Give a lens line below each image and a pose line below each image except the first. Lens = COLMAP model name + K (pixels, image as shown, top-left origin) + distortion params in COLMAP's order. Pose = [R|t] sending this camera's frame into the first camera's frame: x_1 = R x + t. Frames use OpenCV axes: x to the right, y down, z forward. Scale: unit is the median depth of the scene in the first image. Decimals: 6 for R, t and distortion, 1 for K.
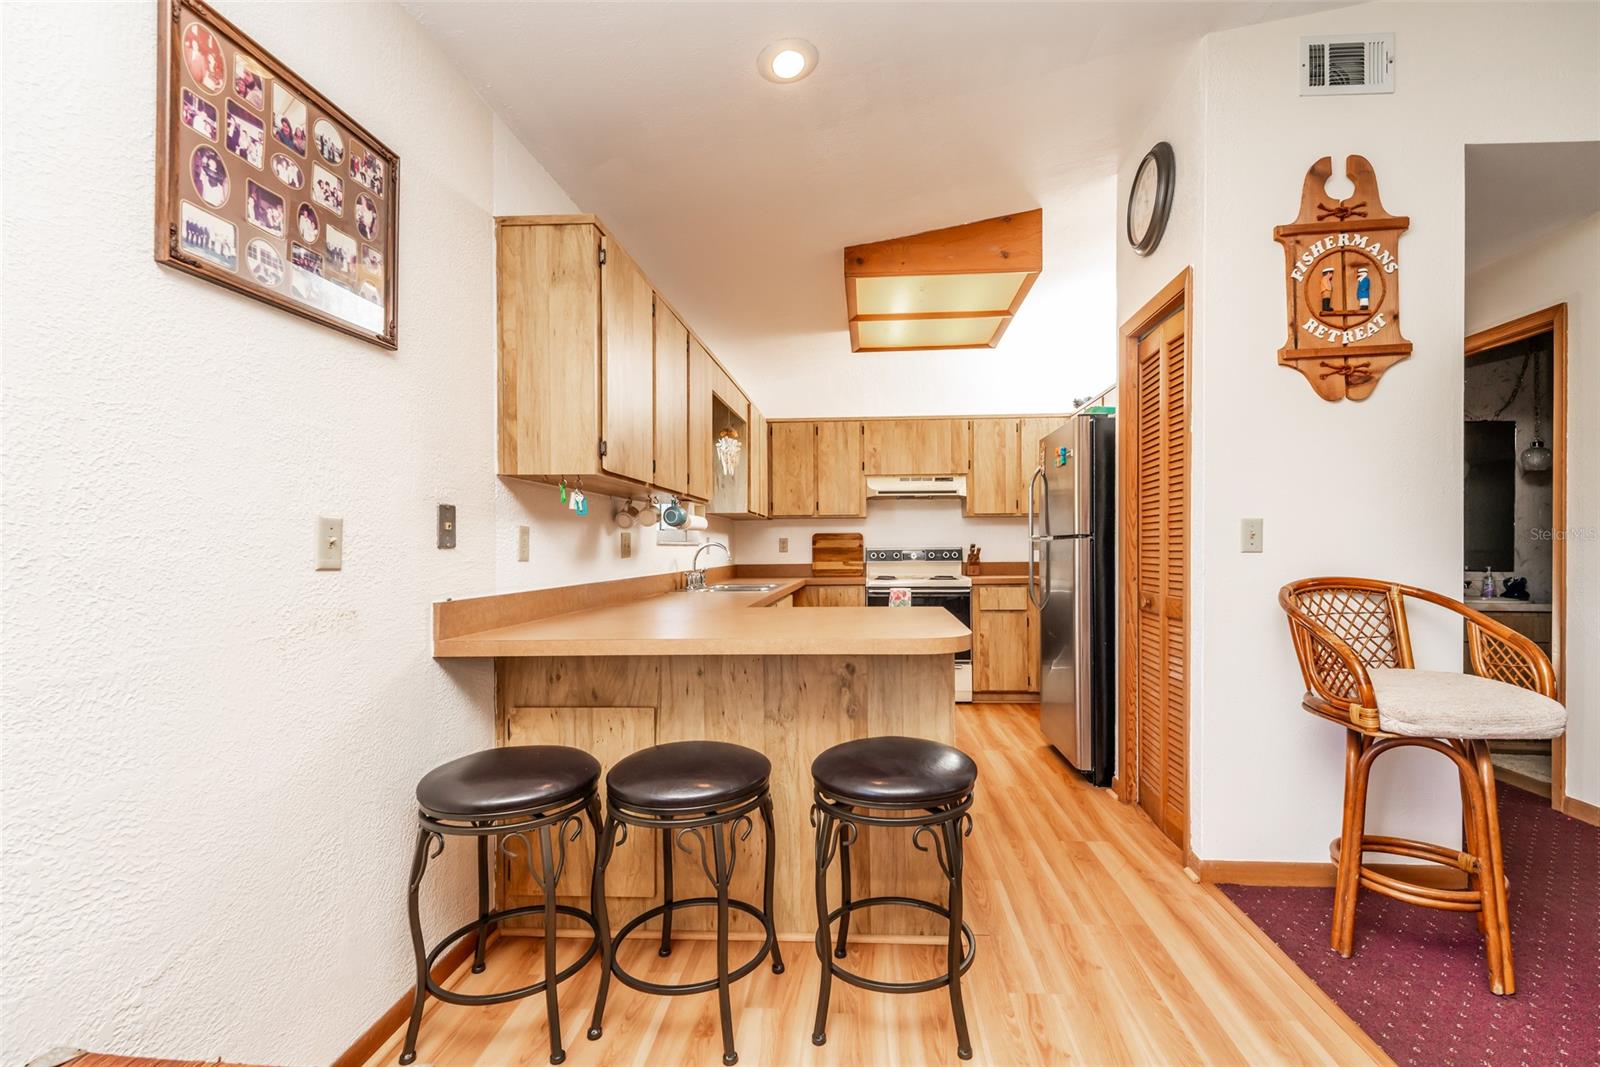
lens RADIAL K [[707.4, 0, 843.8], [0, 707.4, 552.8], [0, 0, 1]] dist [0.018407, -0.004600]
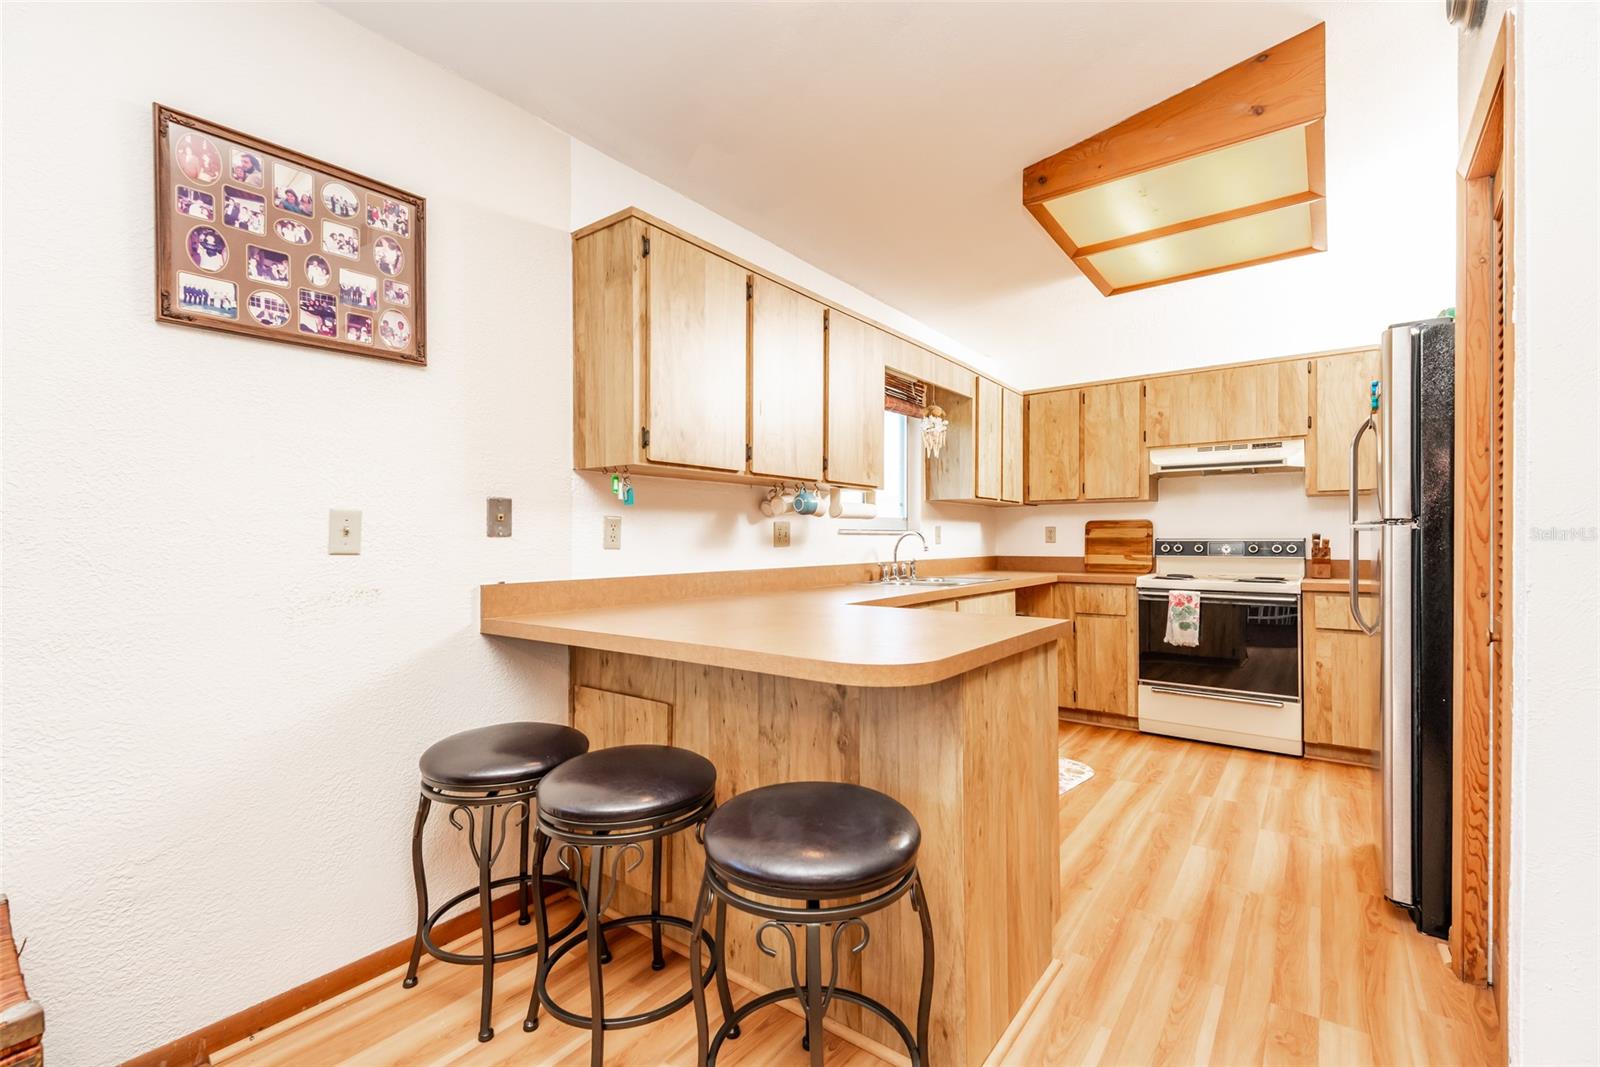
lens RADIAL K [[707.4, 0, 796.9], [0, 707.4, 537.2], [0, 0, 1]] dist [0.018407, -0.004600]
pose [[0.825869, 0.004673, -0.563843, 0.271831], [-0.008294, 0.999958, -0.003862, -0.003251], [0.563802, 0.007866, 0.825873, 0.201223]]
